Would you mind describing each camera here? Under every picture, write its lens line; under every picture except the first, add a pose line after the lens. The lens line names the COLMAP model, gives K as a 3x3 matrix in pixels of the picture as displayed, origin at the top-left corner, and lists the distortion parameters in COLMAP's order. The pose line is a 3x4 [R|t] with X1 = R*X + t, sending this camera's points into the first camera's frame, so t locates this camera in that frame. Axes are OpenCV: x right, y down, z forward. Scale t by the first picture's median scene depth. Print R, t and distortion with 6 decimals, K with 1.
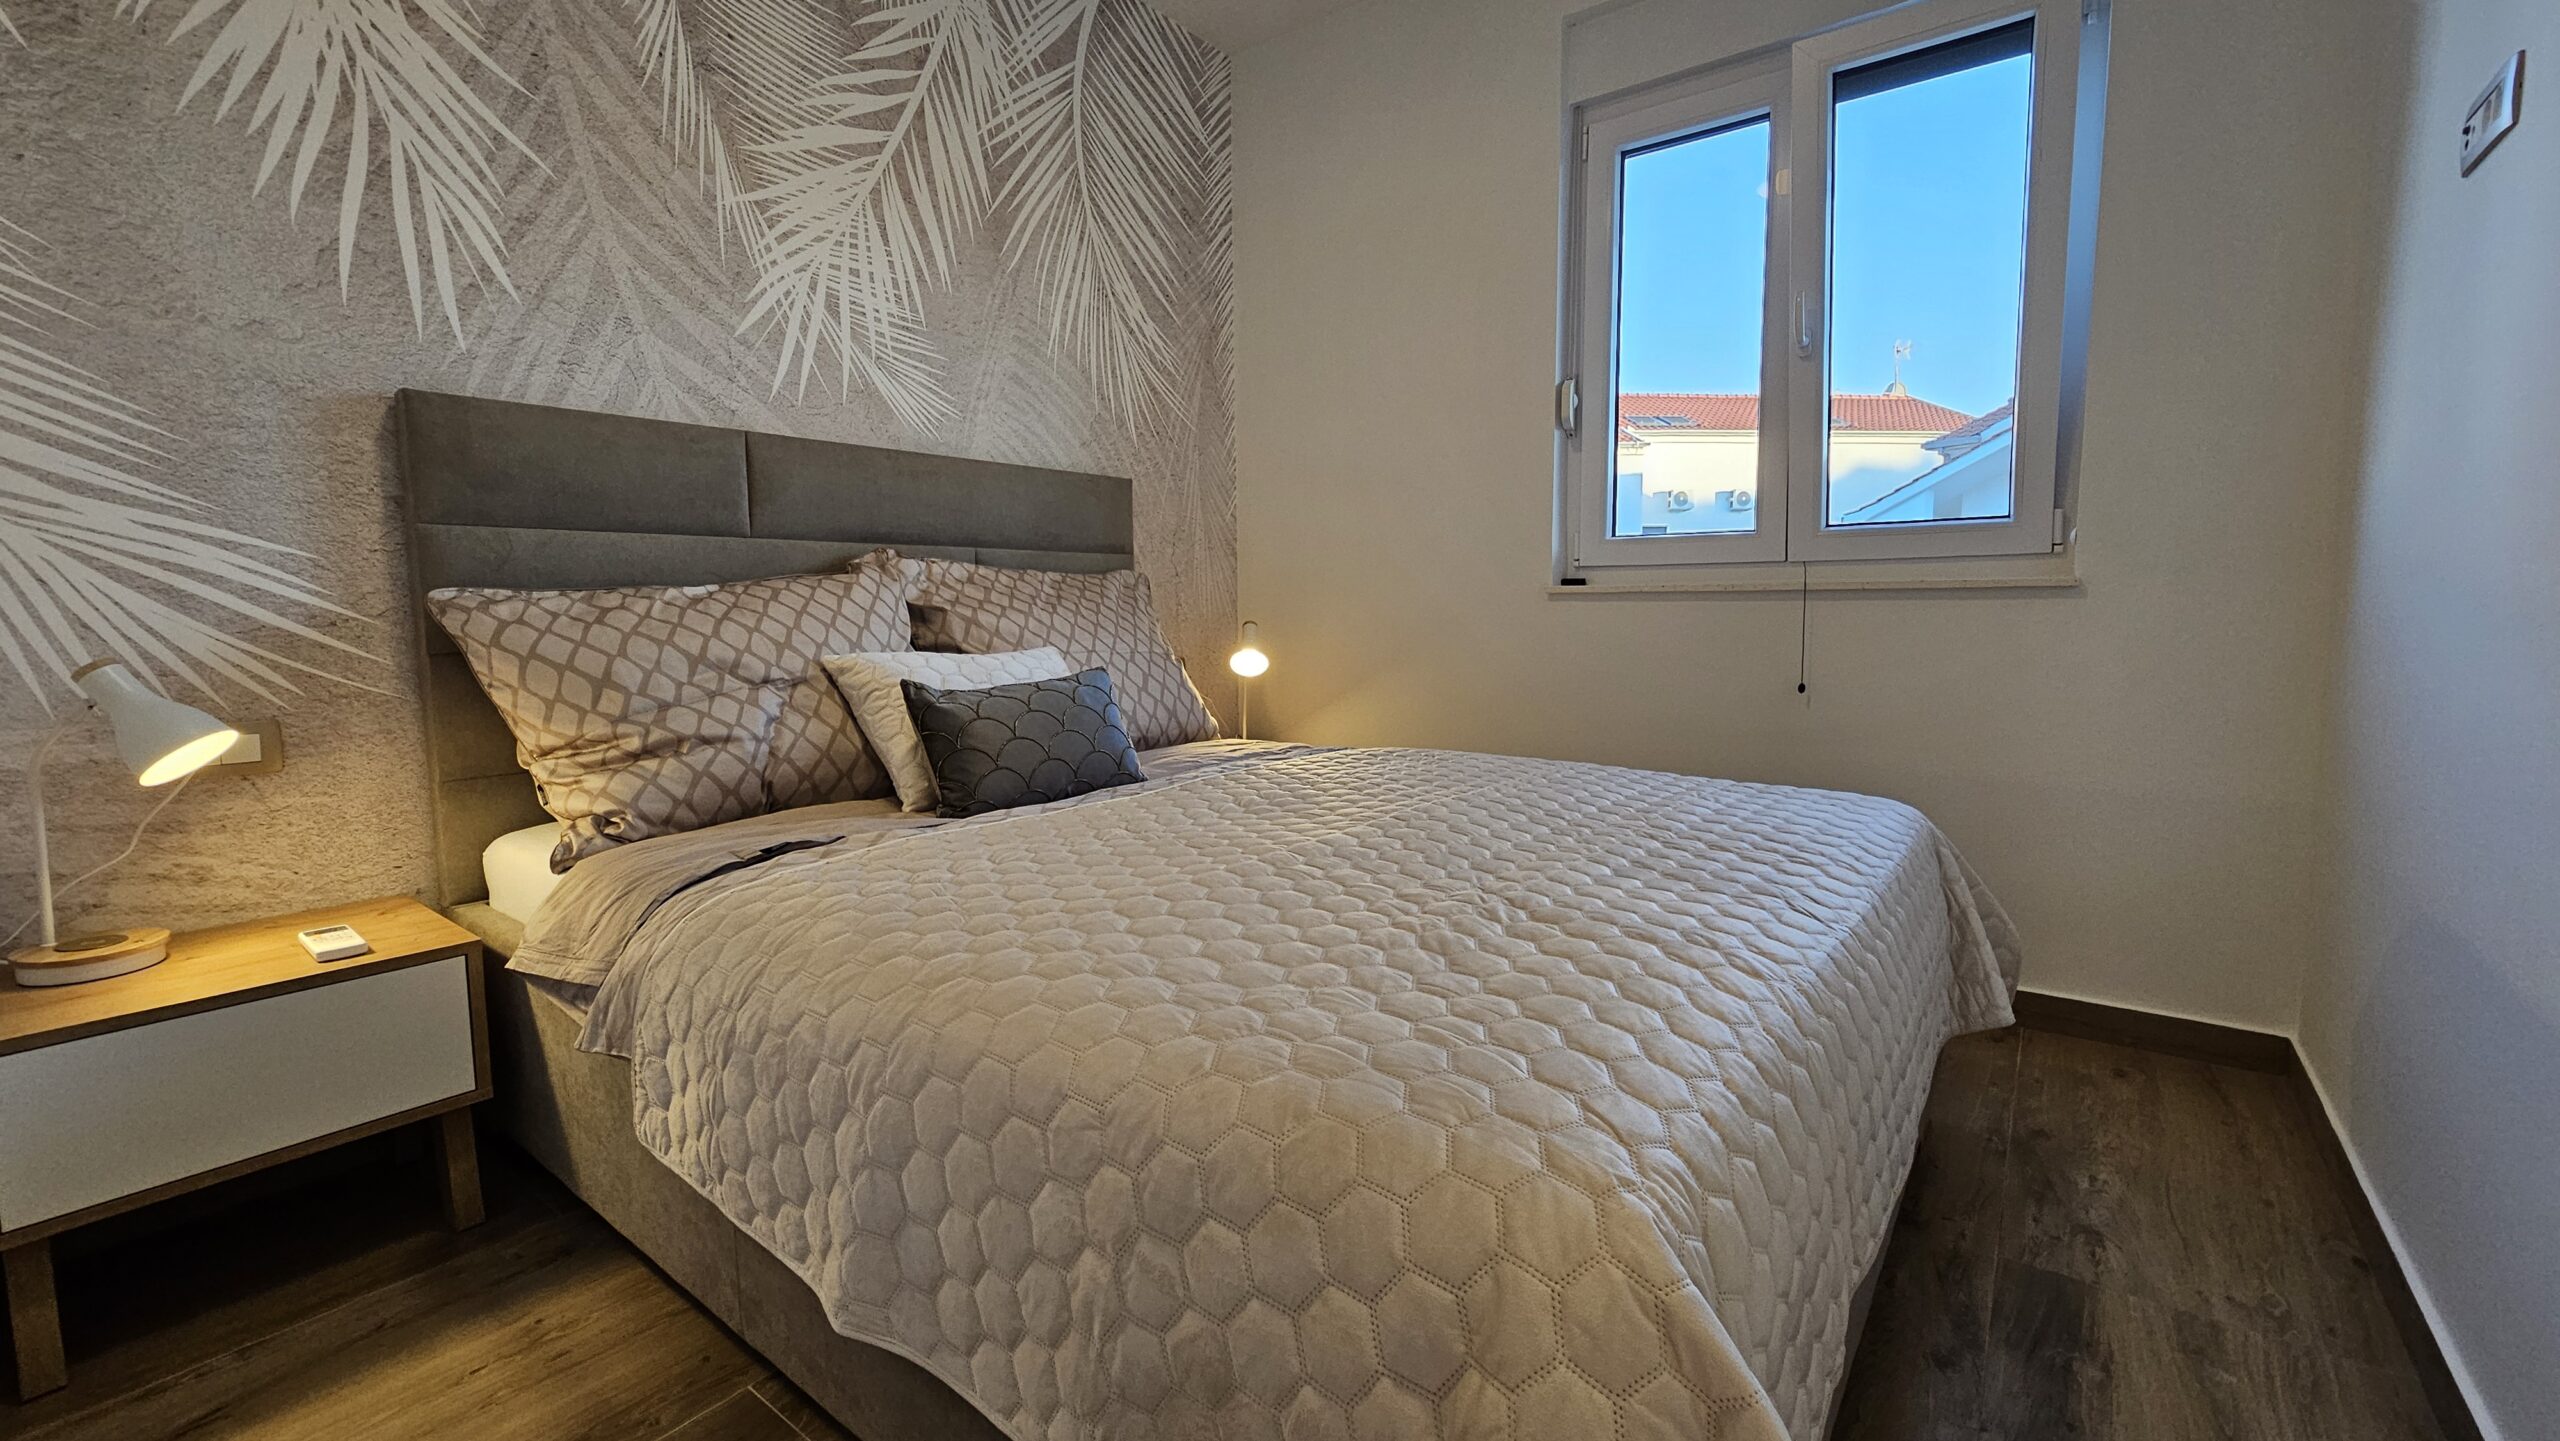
lens RADIAL K [[1048.7, 0, 1294.6], [0, 1048.7, 706.5], [0, 0, 1]] dist [-0.000452, -0.000640]
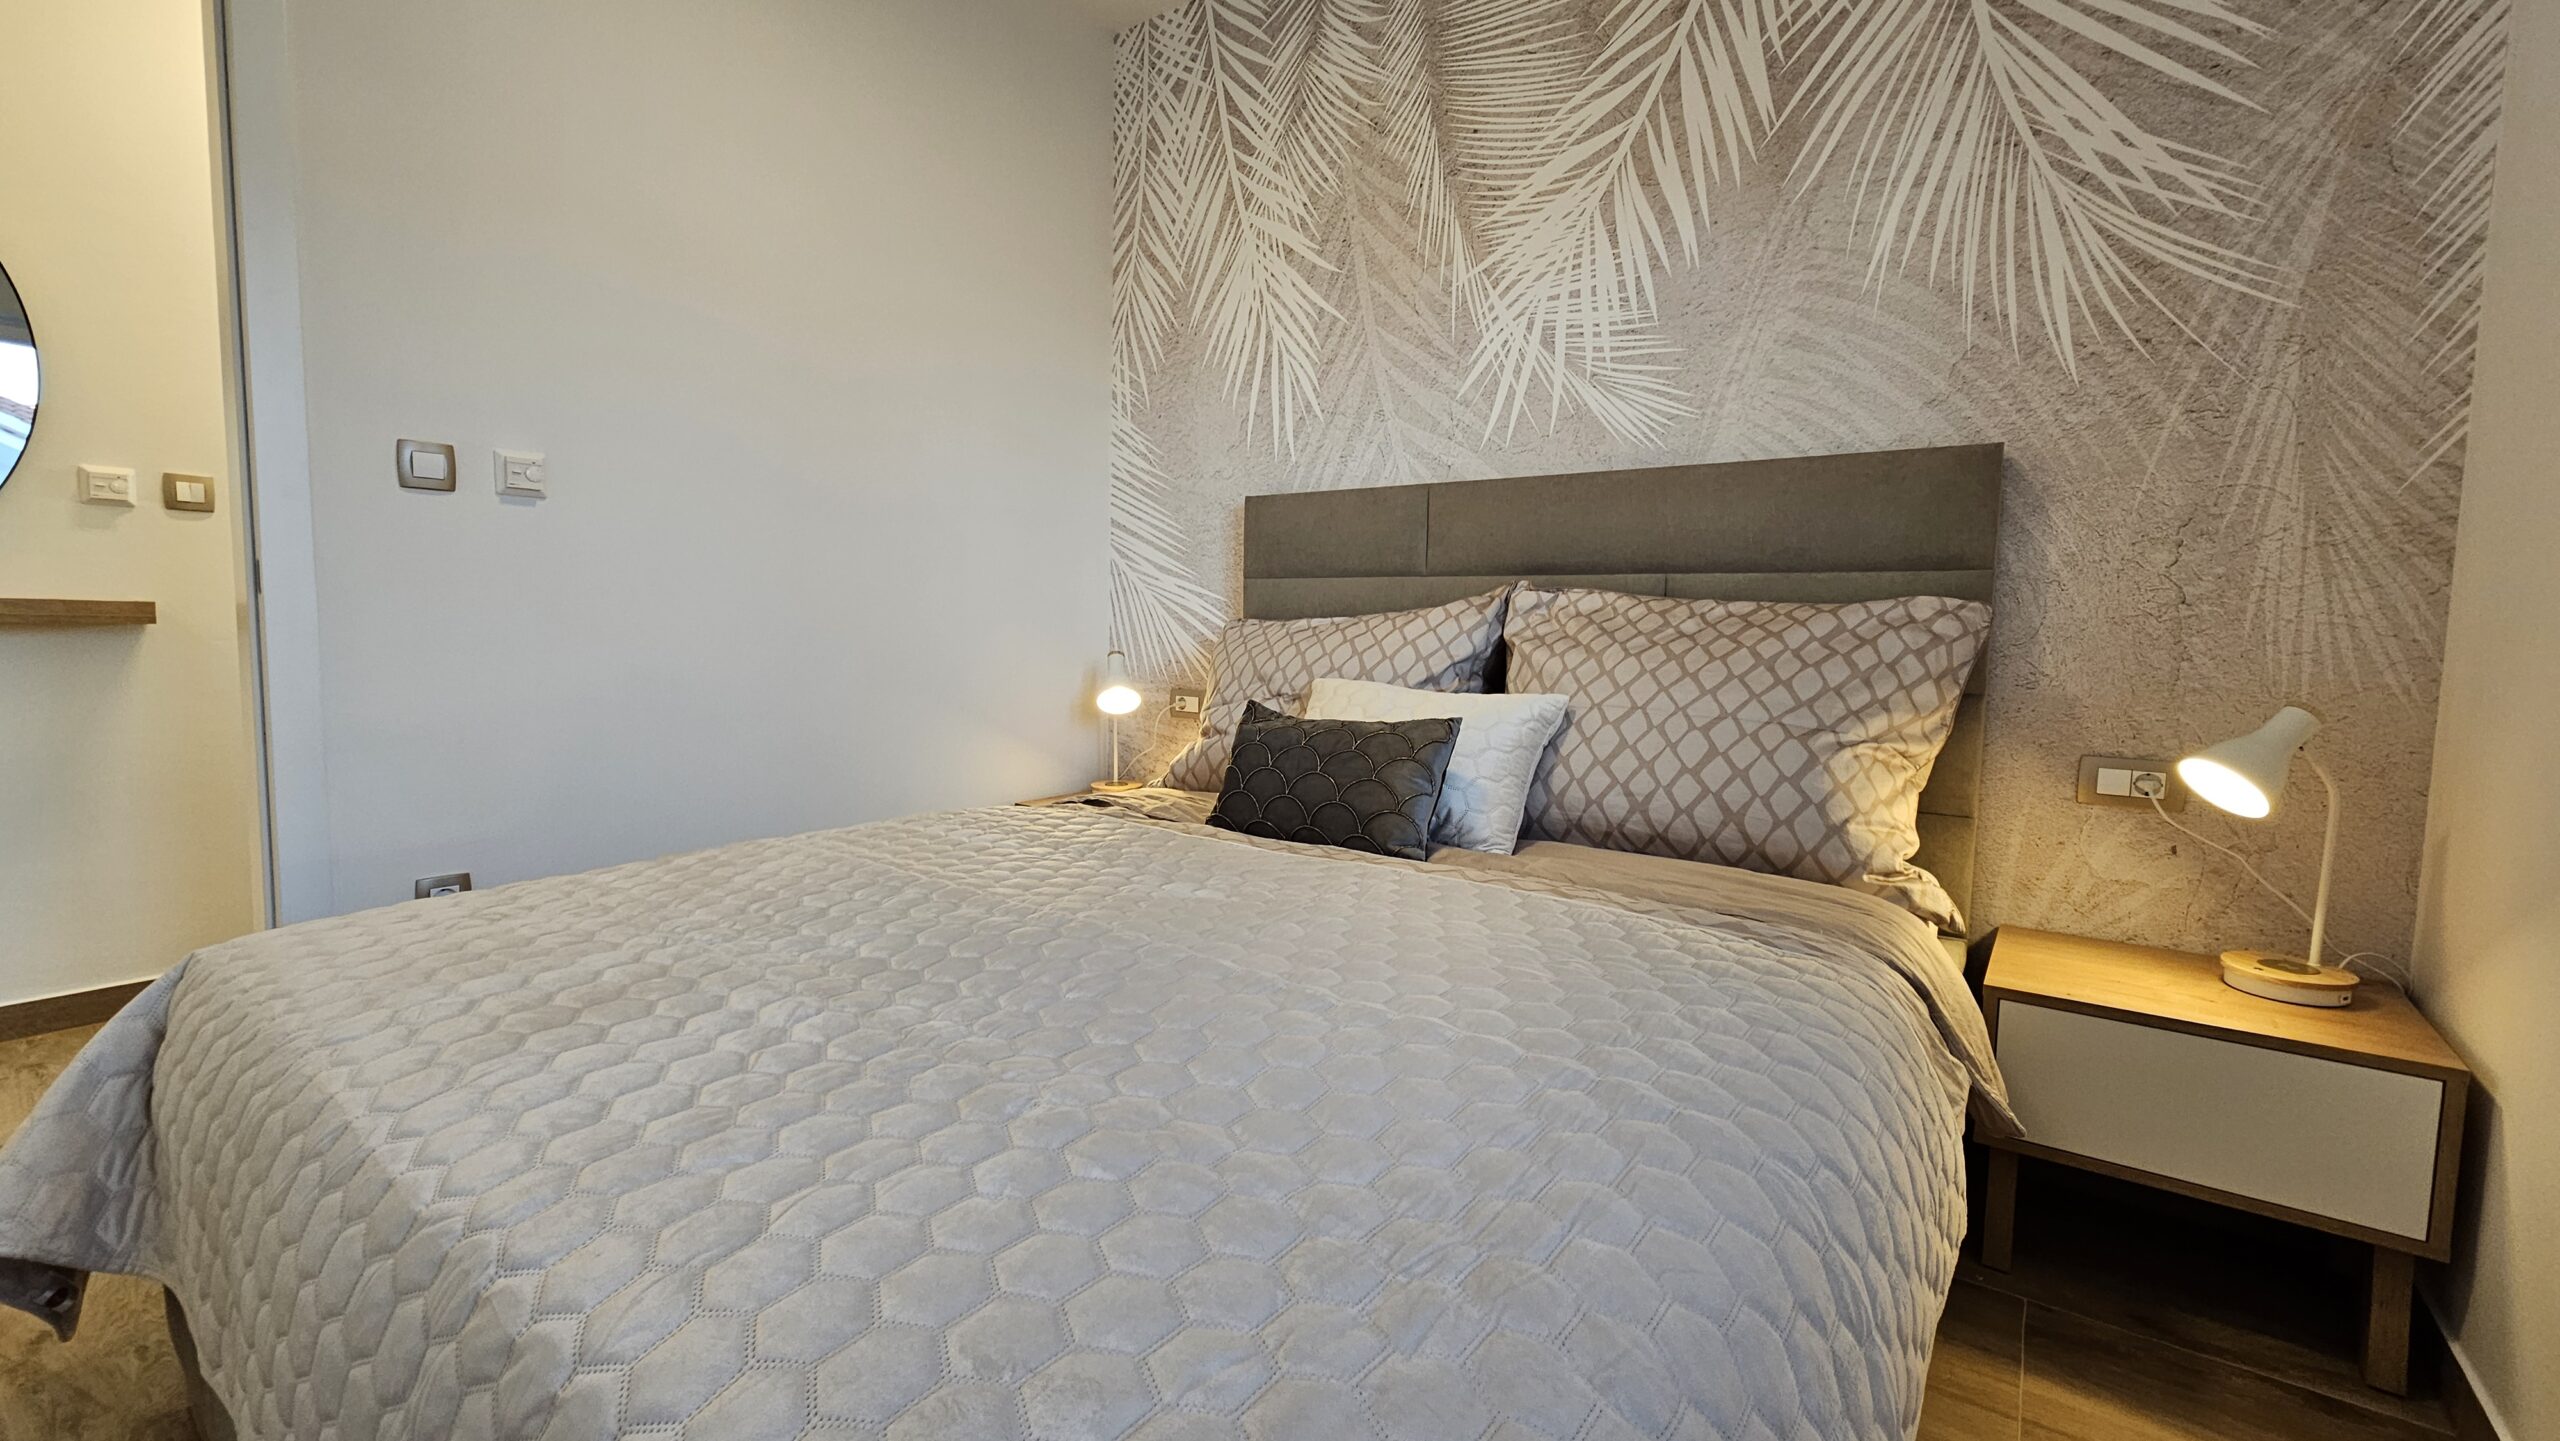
lens RADIAL K [[1048.7, 0, 1294.6], [0, 1048.7, 706.5], [0, 0, 1]] dist [-0.000452, -0.000640]
pose [[-0.004594, 0.085157, -0.996357, 0.578841], [-0.120552, 0.989054, 0.085088, -0.092568], [0.992696, 0.120504, 0.005722, 0.797088]]
